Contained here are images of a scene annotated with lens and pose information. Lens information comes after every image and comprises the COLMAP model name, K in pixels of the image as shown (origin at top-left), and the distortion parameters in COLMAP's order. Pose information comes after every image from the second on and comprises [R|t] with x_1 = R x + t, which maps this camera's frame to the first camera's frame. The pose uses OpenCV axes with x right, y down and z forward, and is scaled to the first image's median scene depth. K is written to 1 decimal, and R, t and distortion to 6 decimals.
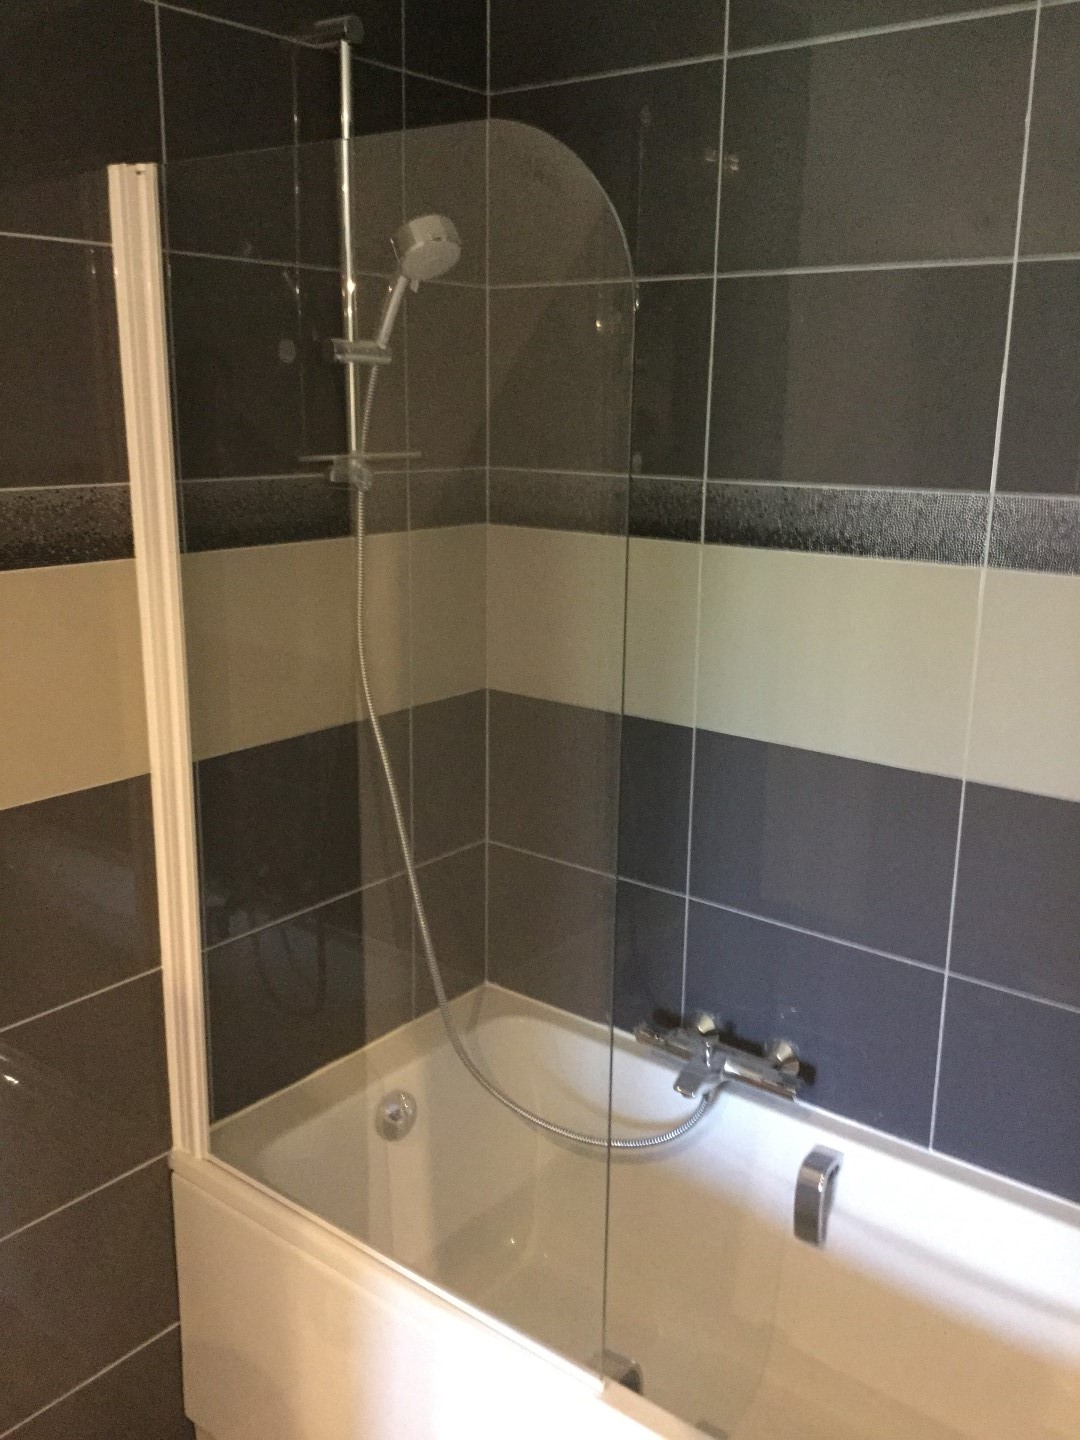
lens RADIAL K [[1292.5, 0, 543.6], [0, 1292.5, 724.4], [0, 0, 1]] dist [0.090242, -0.164192]
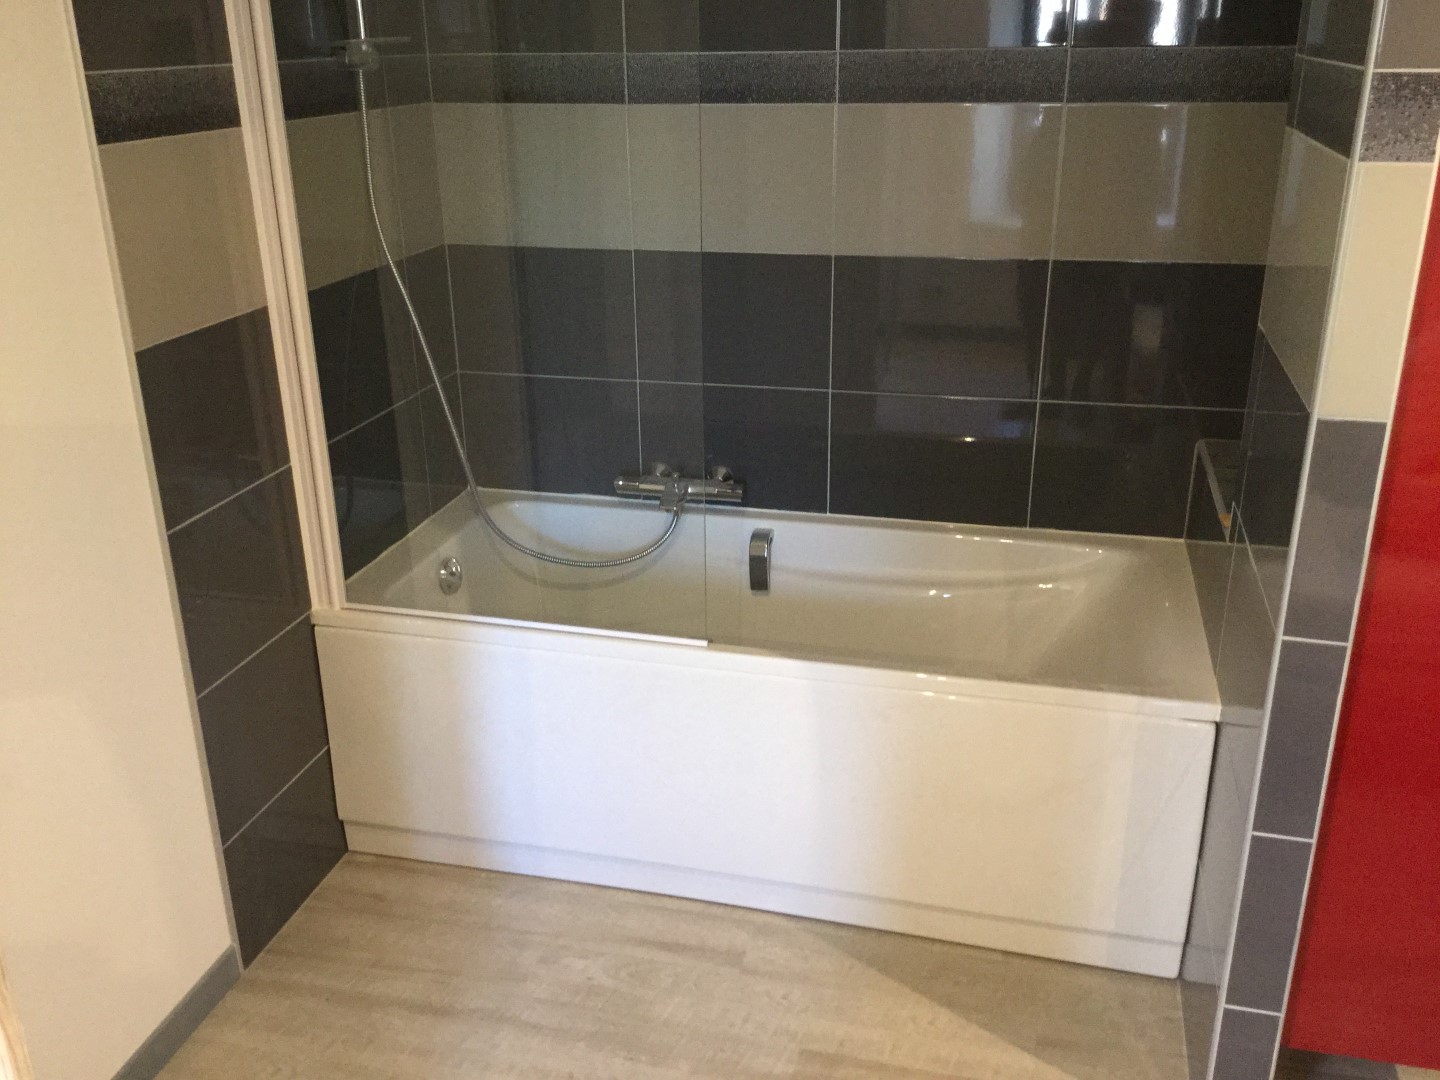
lens RADIAL K [[1292.5, 0, 725.7], [0, 1292.5, 553.9], [0, 0, 1]] dist [0.090242, -0.164192]
pose [[0.912326, -0.176581, 0.369433, -0.369604], [0.124686, 0.979192, 0.160116, 0.114455], [-0.390019, -0.100015, 0.915359, -0.326809]]
